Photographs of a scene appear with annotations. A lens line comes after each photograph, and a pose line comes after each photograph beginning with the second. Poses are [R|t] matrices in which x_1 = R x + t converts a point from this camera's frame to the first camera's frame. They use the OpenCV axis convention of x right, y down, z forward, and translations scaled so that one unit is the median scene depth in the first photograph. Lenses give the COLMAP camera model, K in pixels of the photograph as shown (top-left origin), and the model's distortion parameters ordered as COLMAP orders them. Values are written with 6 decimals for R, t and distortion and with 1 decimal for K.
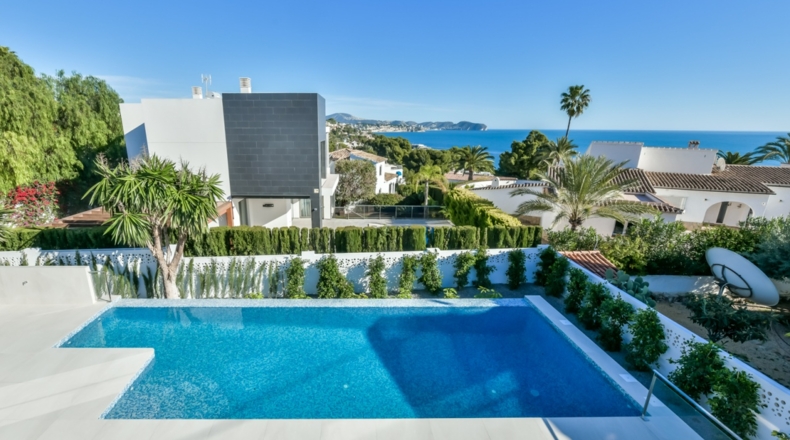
lens RADIAL K [[351.9, 0, 348.2], [0, 351.9, 226.2], [0, 0, 1]] dist [-0.010665, -0.000461]
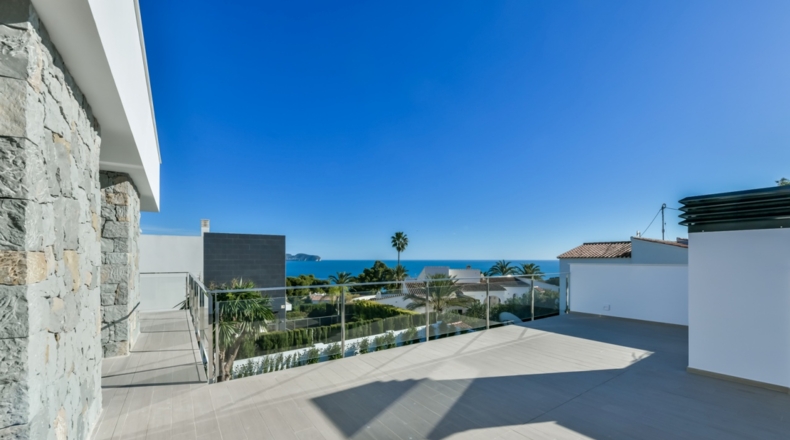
lens RADIAL K [[313.6, 0, 396.7], [0, 313.6, 259.4], [0, 0, 1]] dist [-0.008404, -0.000234]
pose [[0.828372, -0.002975, 0.560171, -0.247931], [0.153392, 0.962970, -0.221719, 0.032833], [-0.538768, 0.269592, 0.798153, -0.121024]]
